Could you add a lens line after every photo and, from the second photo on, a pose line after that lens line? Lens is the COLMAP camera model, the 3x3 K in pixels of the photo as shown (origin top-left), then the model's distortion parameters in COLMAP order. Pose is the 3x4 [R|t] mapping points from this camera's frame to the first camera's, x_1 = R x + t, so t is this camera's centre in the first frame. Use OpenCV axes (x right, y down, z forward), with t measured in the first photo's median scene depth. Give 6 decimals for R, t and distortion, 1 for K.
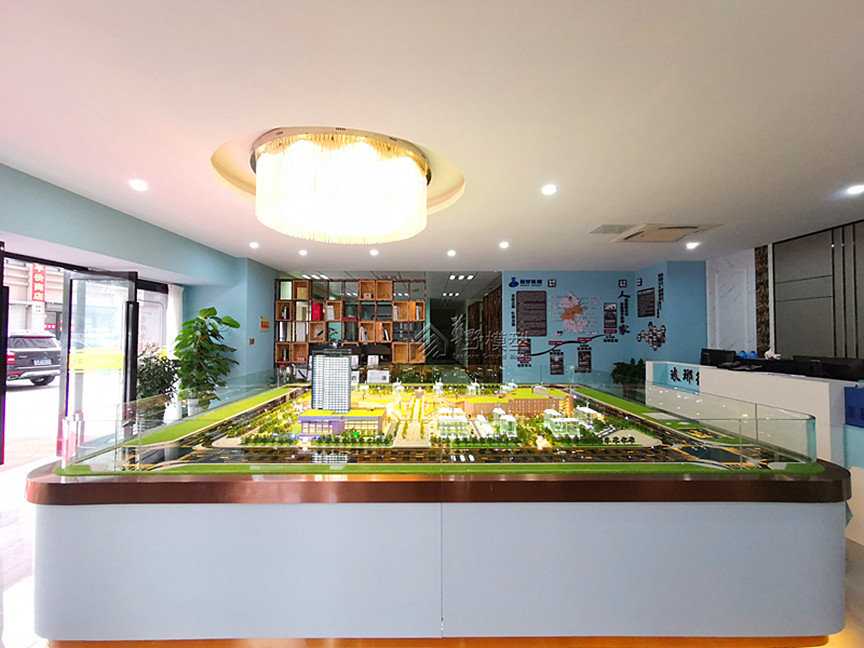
lens RADIAL K [[396.4, 0, 430.1], [0, 396.4, 324.8], [0, 0, 1]] dist [-0.012179, 0.013242]
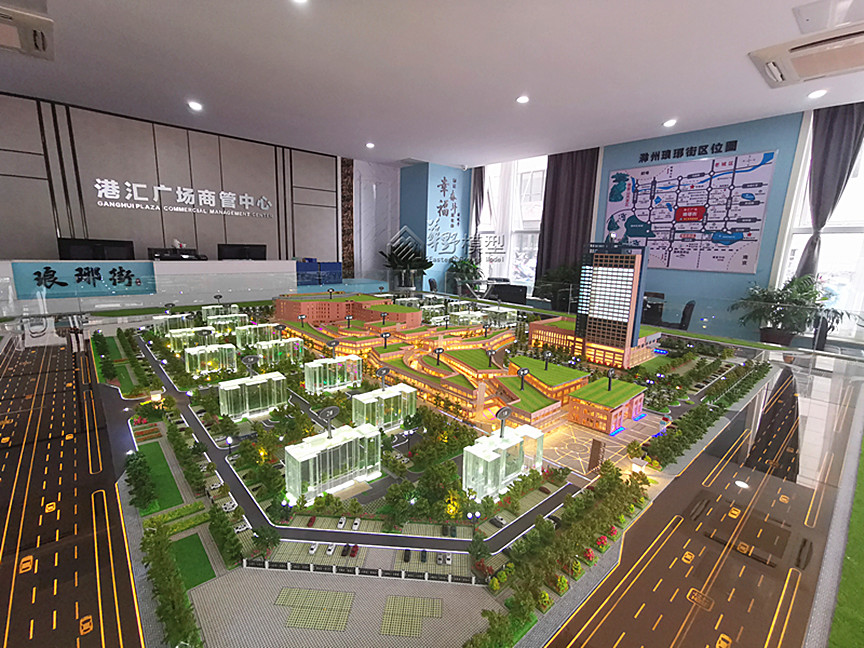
lens RADIAL K [[396.4, 0, 430.1], [0, 396.4, 324.8], [0, 0, 1]] dist [-0.012179, 0.013242]
pose [[-0.653577, -0.166255, 0.738374, -0.188447], [-0.048636, 0.982785, 0.178237, 0.032264], [-0.755295, 0.080580, -0.650412, 0.580905]]
